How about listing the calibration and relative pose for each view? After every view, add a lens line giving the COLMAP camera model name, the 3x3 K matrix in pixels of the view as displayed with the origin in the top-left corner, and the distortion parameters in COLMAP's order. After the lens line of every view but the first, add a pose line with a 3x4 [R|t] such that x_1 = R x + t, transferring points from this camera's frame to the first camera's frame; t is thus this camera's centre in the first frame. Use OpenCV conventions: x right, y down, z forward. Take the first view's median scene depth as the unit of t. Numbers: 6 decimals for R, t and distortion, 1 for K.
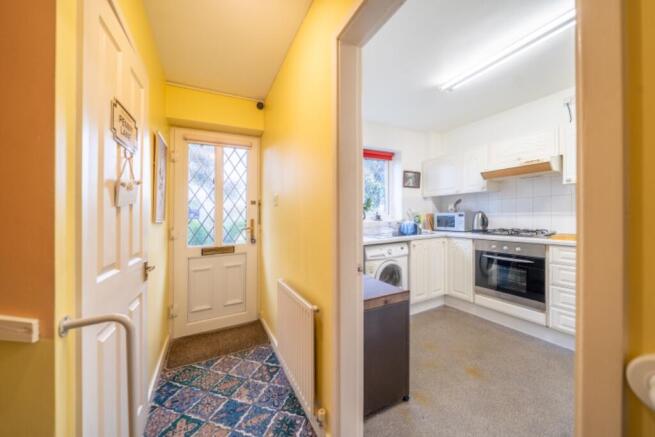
lens RADIAL K [[229.3, 0, 323.8], [0, 229.3, 224.6], [0, 0, 1]] dist [-0.008801, -0.000740]
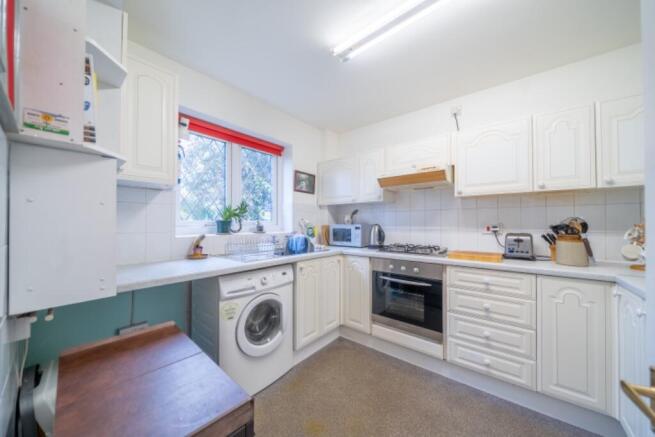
lens RADIAL K [[229.3, 0, 331.1], [0, 229.3, 220.2], [0, 0, 1]] dist [-0.008801, -0.000740]
pose [[0.911757, 0.034133, 0.409309, 0.174807], [-0.008490, 0.997894, -0.064303, -0.015593], [-0.410642, 0.055154, 0.910127, 0.284936]]
